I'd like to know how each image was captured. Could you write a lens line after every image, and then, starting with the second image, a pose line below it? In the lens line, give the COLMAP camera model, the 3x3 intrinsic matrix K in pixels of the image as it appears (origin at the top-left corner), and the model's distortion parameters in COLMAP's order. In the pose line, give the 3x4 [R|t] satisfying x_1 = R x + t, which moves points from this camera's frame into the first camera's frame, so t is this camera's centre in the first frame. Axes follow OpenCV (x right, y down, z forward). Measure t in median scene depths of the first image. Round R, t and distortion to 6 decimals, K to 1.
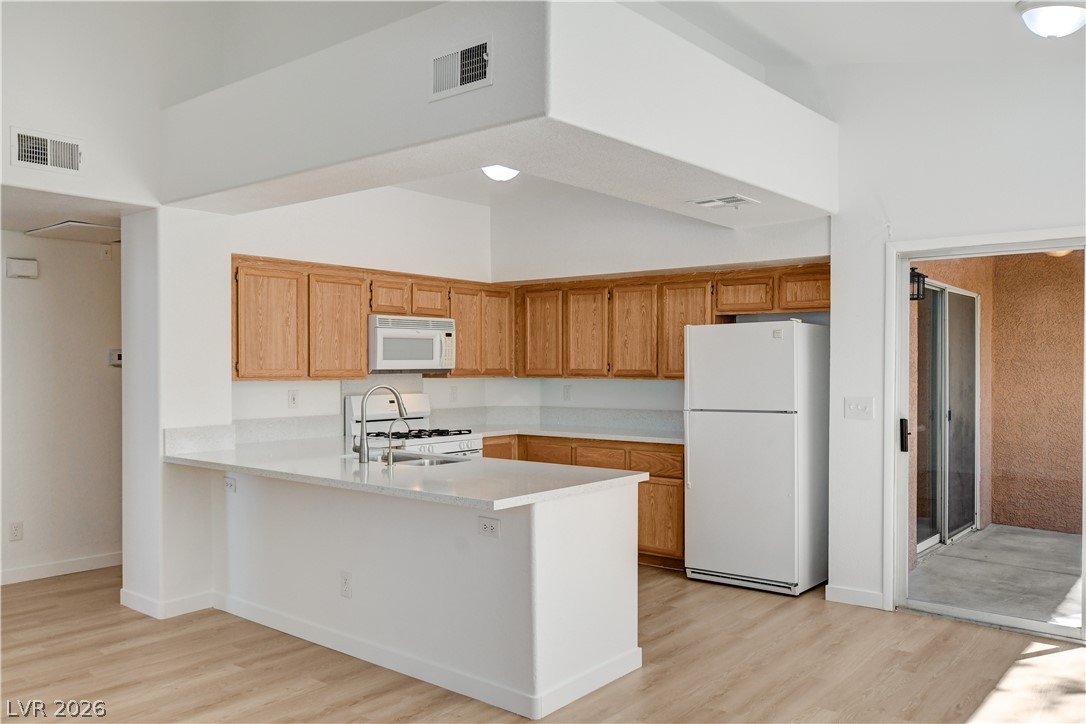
lens RADIAL K [[864.9, 0, 548.1], [0, 864.9, 373.1], [0, 0, 1]] dist [-0.015541, 0.020351]
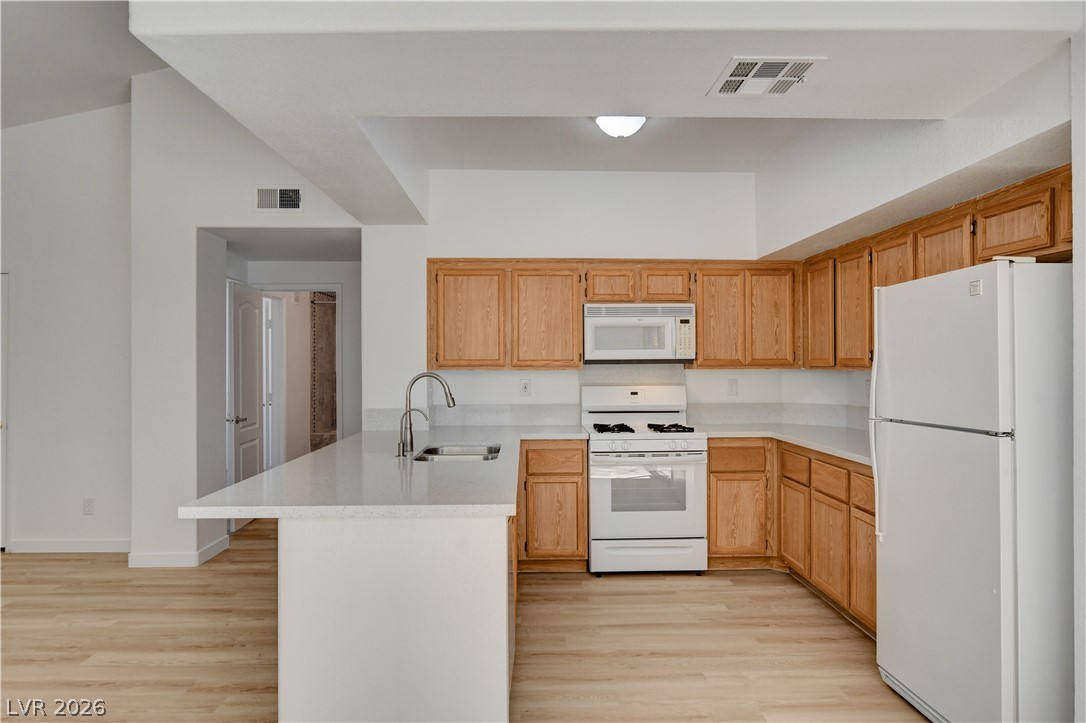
lens RADIAL K [[691.4, 0, 545.9], [0, 691.4, 359.7], [0, 0, 1]] dist [-0.021130, 0.004585]
pose [[0.649922, -0.006553, -0.759972, 0.392388], [-0.003632, 0.999925, -0.011728, 0.005602], [0.759992, 0.010382, 0.649850, 0.482637]]
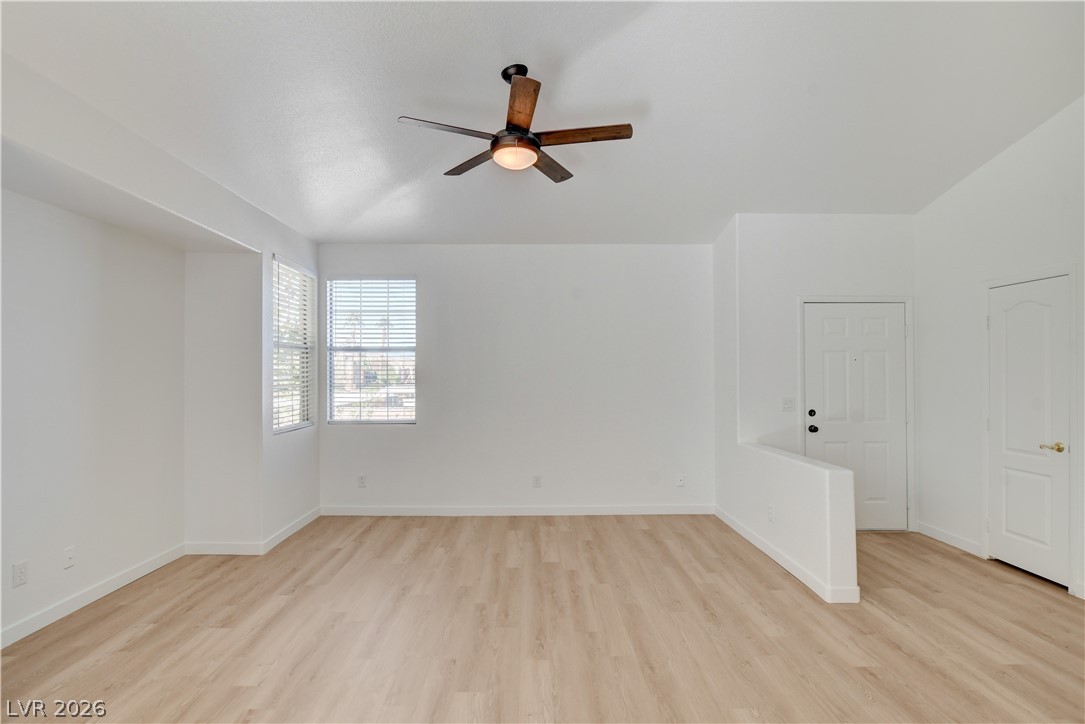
lens RADIAL K [[538.8, 0, 519.4], [0, 538.8, 378.3], [0, 0, 1]] dist [-0.010761, -0.001819]
pose [[-0.782031, 0.009907, -0.623161, 0.125231], [-0.001609, 0.999838, 0.017914, -0.006765], [0.623238, 0.015012, -0.781888, 0.606272]]
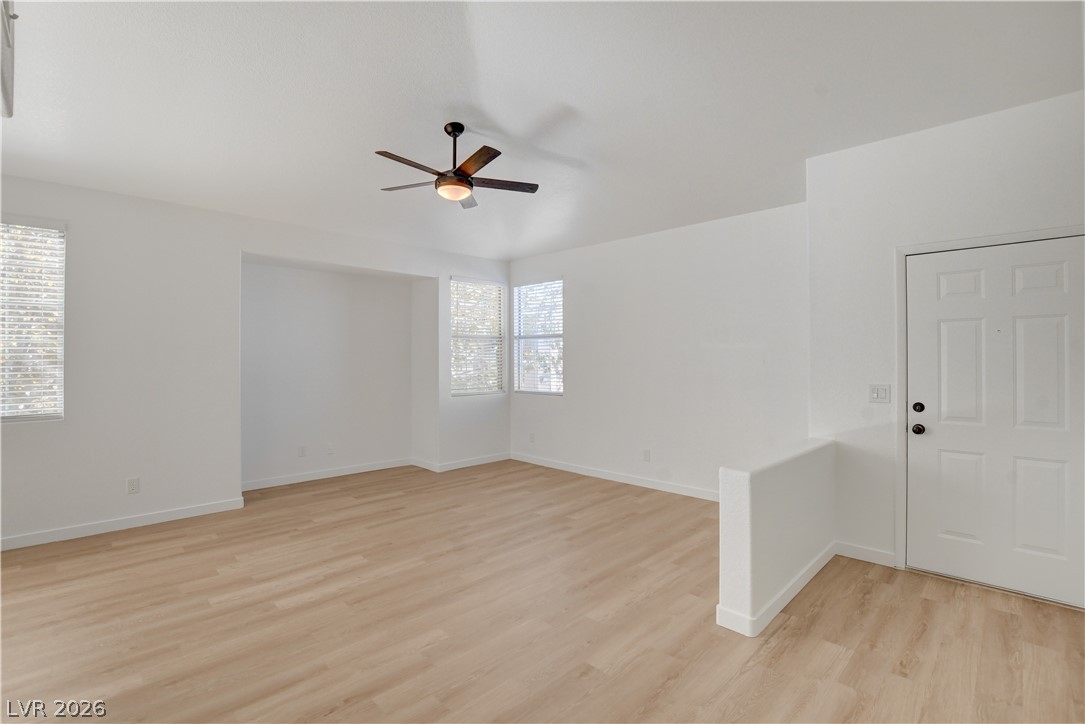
lens RADIAL K [[481.2, 0, 533.2], [0, 481.2, 367.1], [0, 0, 1]] dist [-0.026423, 0.000913]
pose [[-0.994123, 0.001411, 0.108251, -0.387190], [0.003954, 0.999721, 0.023280, 0.002690], [-0.108188, 0.023571, -0.993851, 0.811670]]
